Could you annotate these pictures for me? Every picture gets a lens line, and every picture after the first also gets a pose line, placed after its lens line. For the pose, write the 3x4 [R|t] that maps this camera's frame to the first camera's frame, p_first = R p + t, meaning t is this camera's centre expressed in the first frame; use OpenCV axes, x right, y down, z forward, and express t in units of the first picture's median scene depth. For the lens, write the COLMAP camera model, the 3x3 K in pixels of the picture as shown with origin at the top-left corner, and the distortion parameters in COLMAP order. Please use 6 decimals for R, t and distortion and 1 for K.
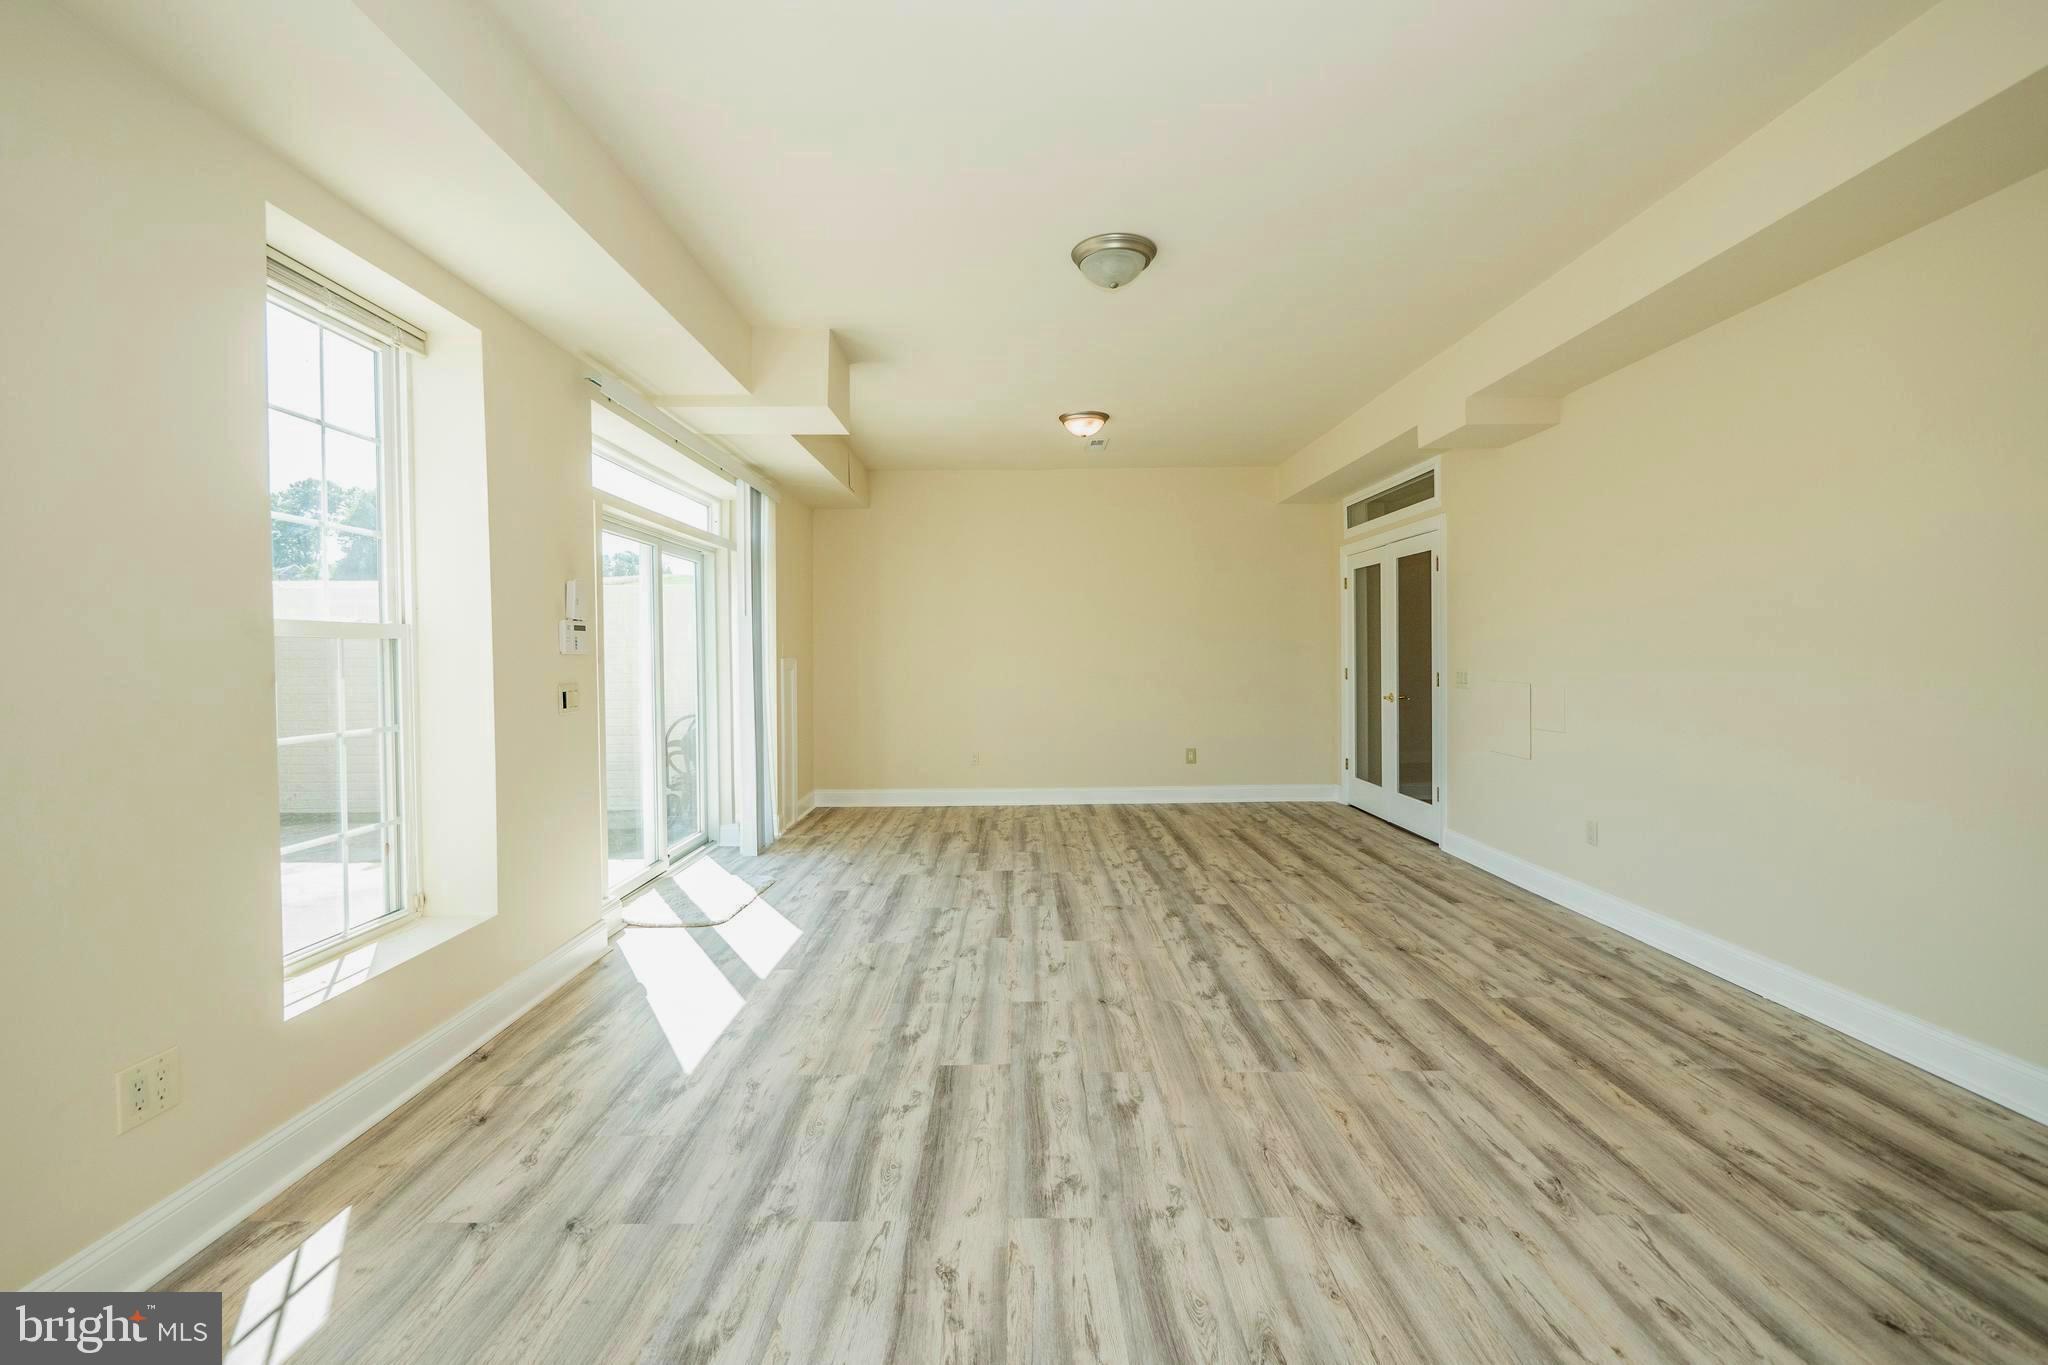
lens RADIAL K [[860.0, 0, 1013.4], [0, 860.0, 666.5], [0, 0, 1]] dist [-0.004244, -0.001002]
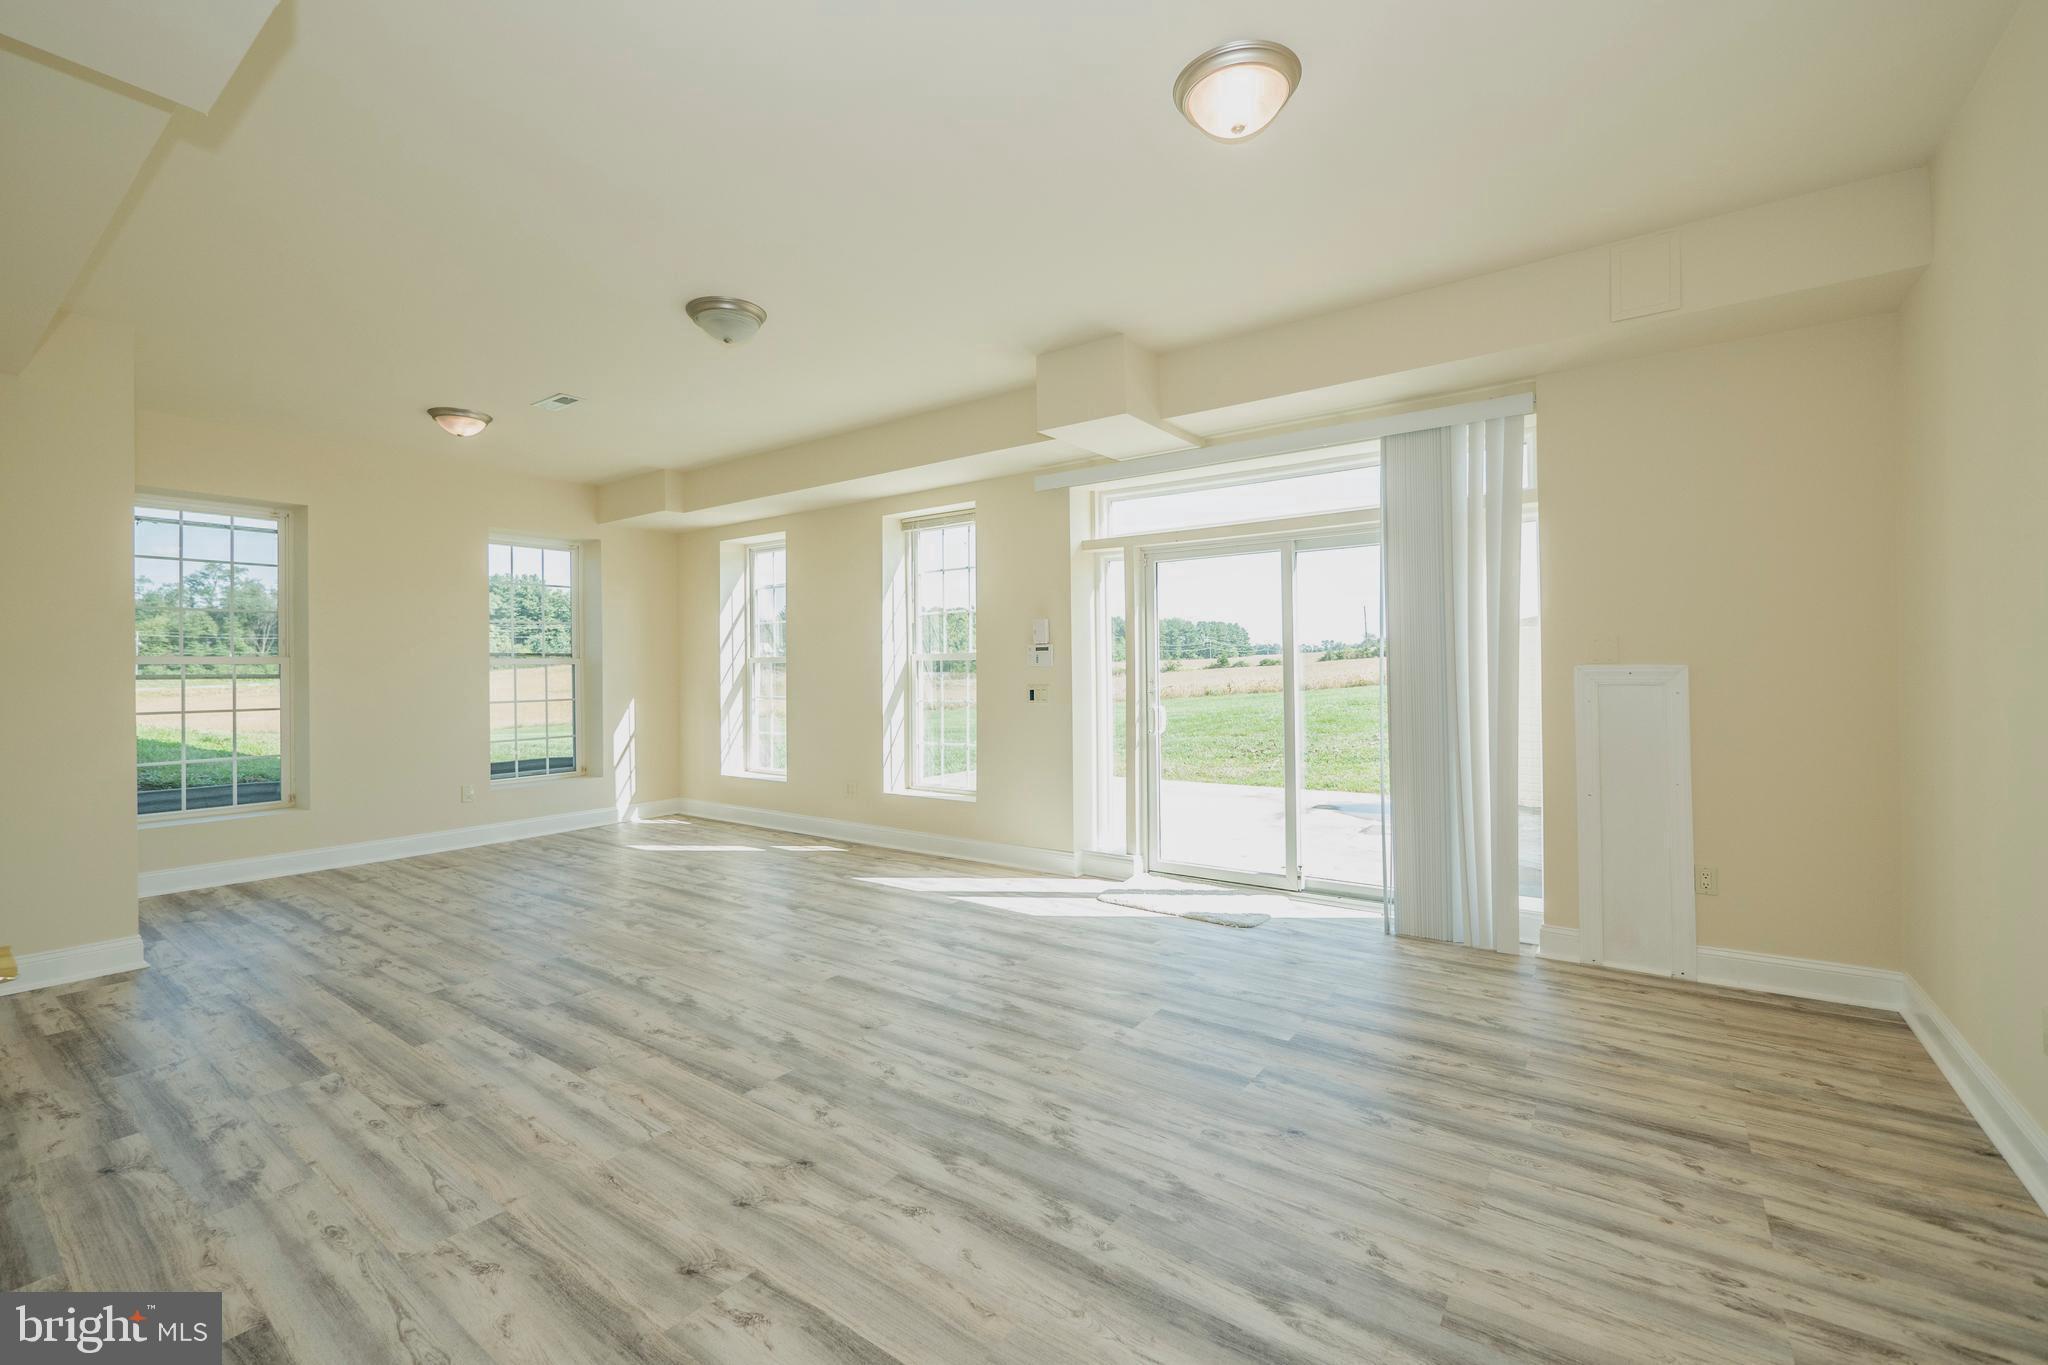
lens RADIAL K [[860.0, 0, 1013.4], [0, 860.0, 666.5], [0, 0, 1]] dist [-0.004244, -0.001002]
pose [[-0.588464, 0.012627, -0.808425, 0.780186], [0.006449, 0.999920, 0.010923, -0.031255], [0.808498, 0.001214, -0.588498, 1.897701]]
